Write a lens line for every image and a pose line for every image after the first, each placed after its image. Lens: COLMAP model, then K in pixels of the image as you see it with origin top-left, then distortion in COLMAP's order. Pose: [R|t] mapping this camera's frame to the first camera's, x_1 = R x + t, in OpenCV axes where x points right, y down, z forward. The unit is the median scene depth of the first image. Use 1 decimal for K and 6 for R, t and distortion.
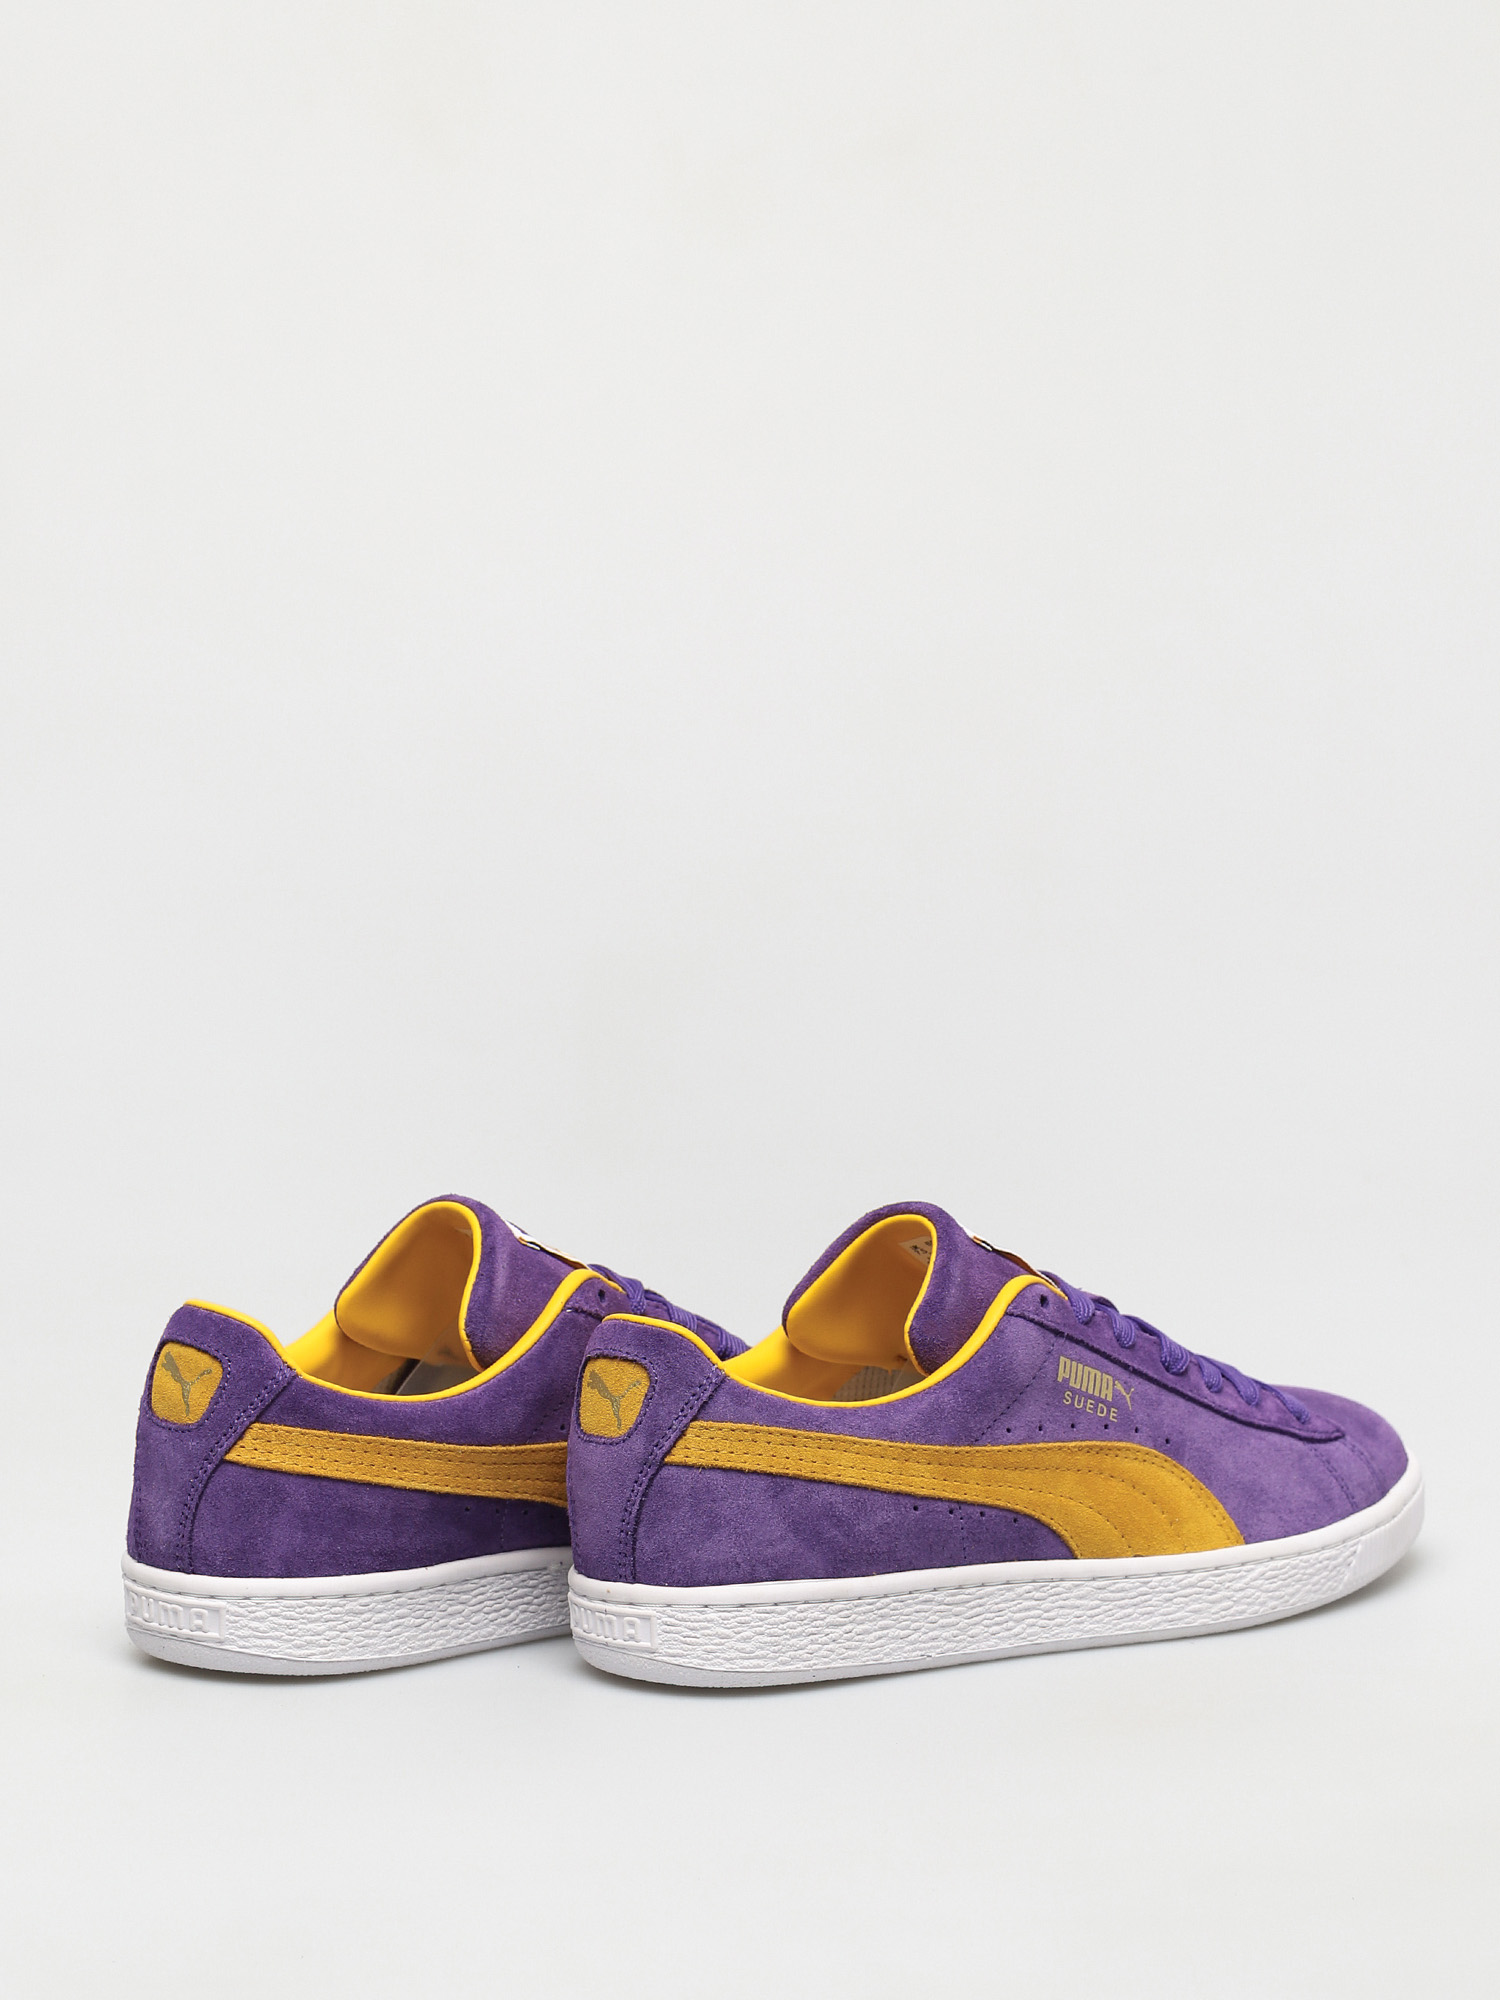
lens RADIAL K [[9069.7, 0, 750.0], [0, 9069.7, 1000.0], [0, 0, 1]] dist [0.198847, 4.316828]
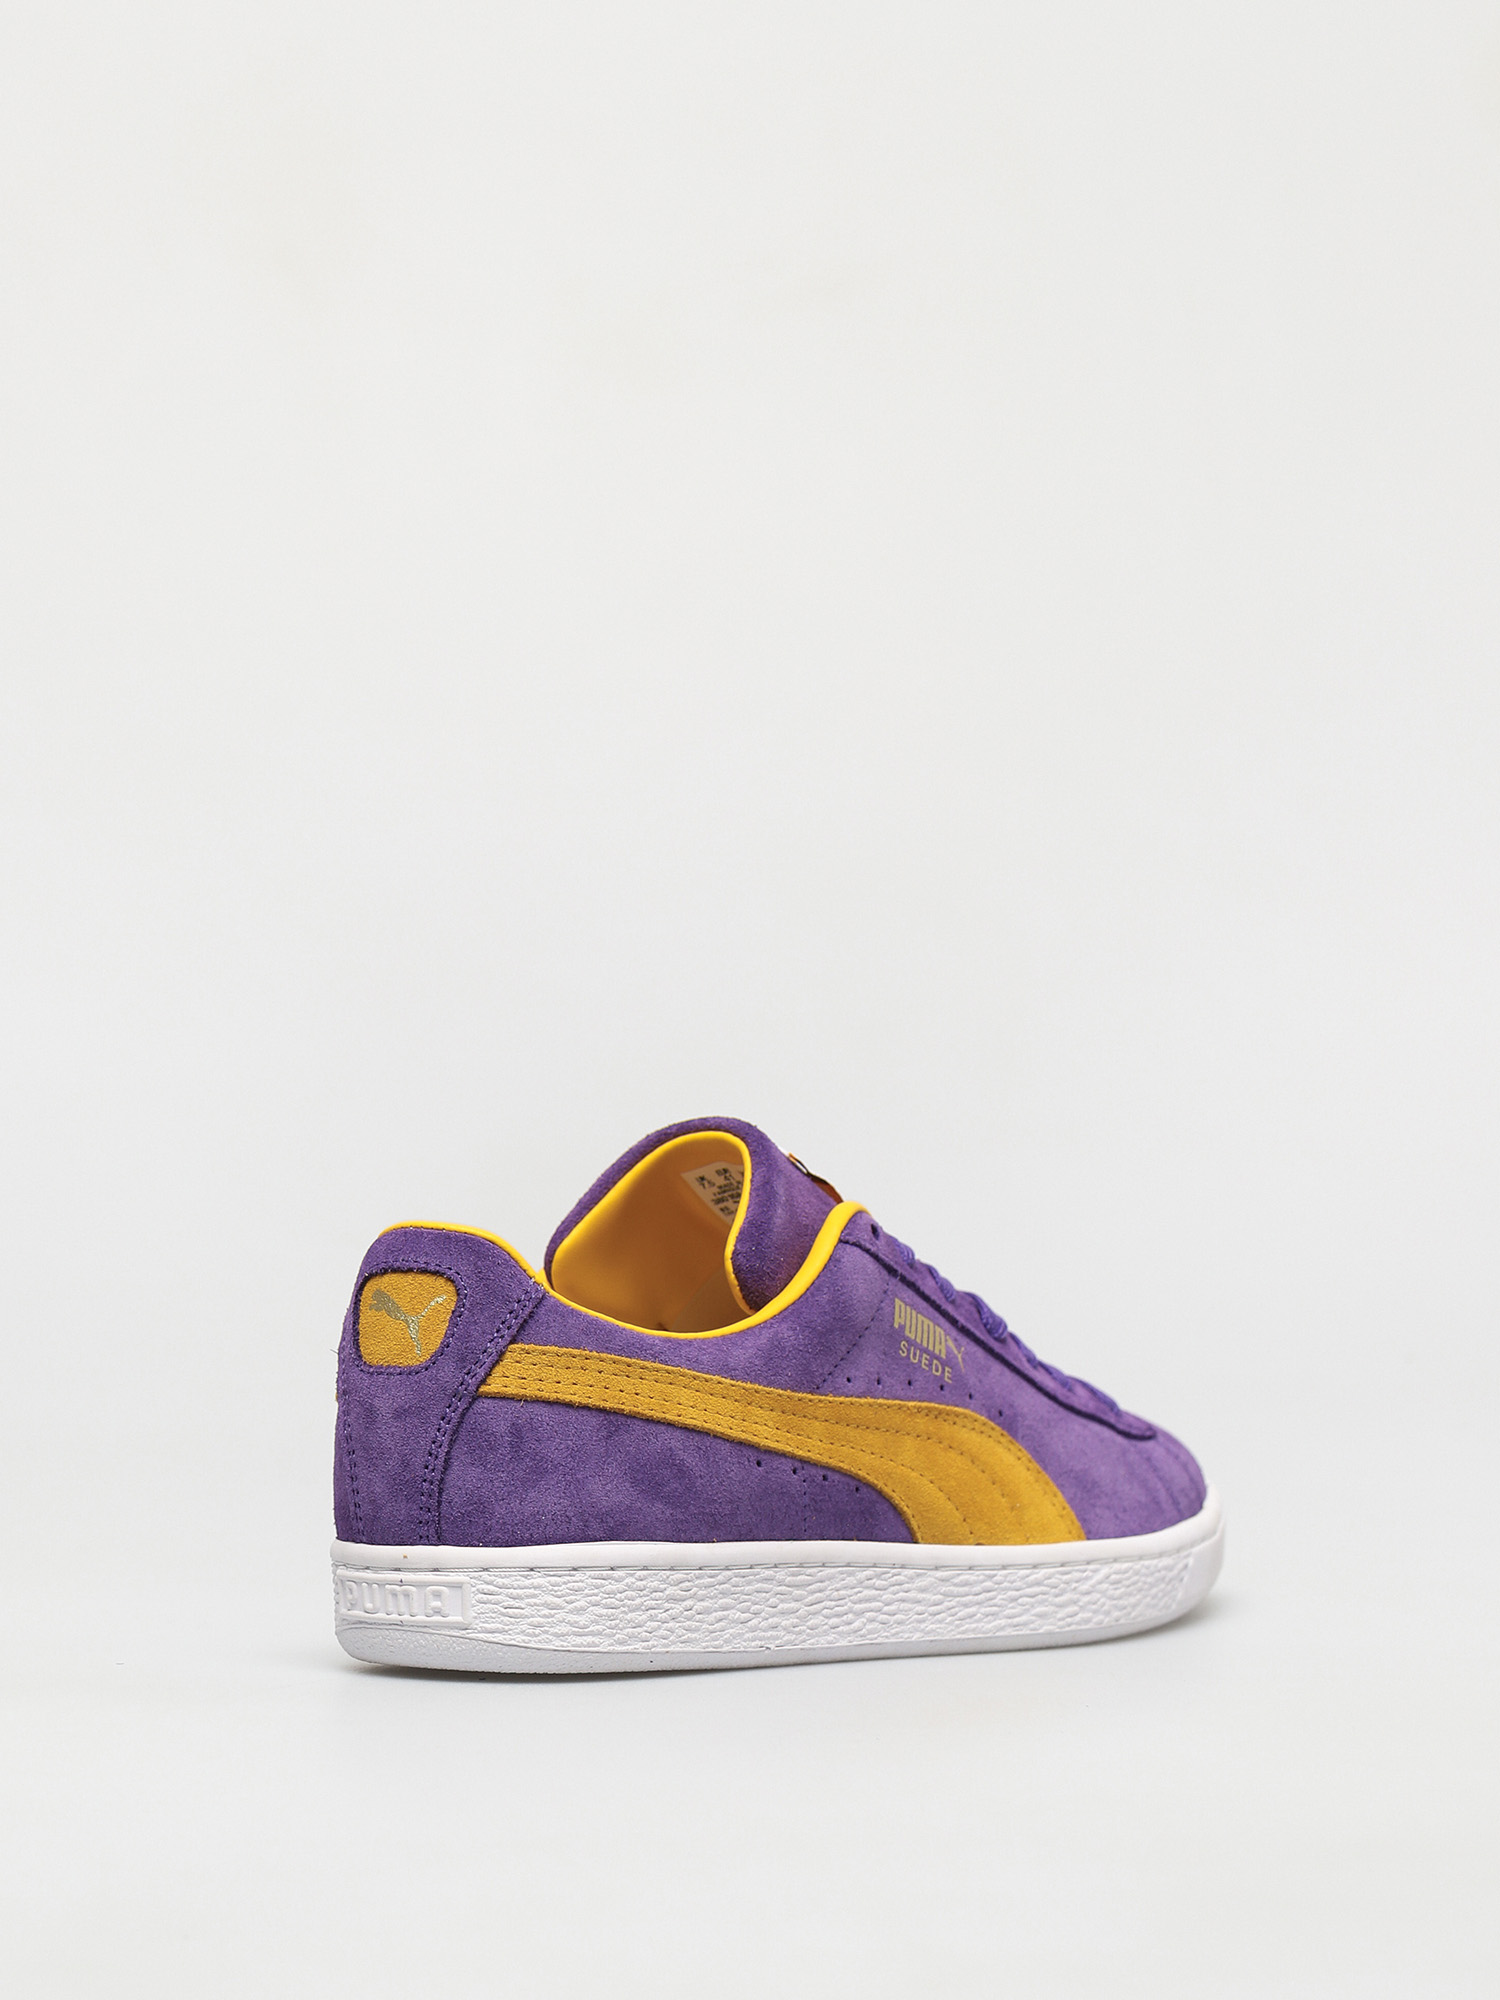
lens RADIAL K [[9069.7, 0, 750.0], [0, 9069.7, 1000.0], [0, 0, 1]] dist [0.198847, 4.316828]
pose [[0.976454, 0.010623, 0.215463, -0.158522], [0.013852, 0.993638, -0.111764, 0.105274], [-0.215279, 0.112117, 0.970095, 0.197602]]
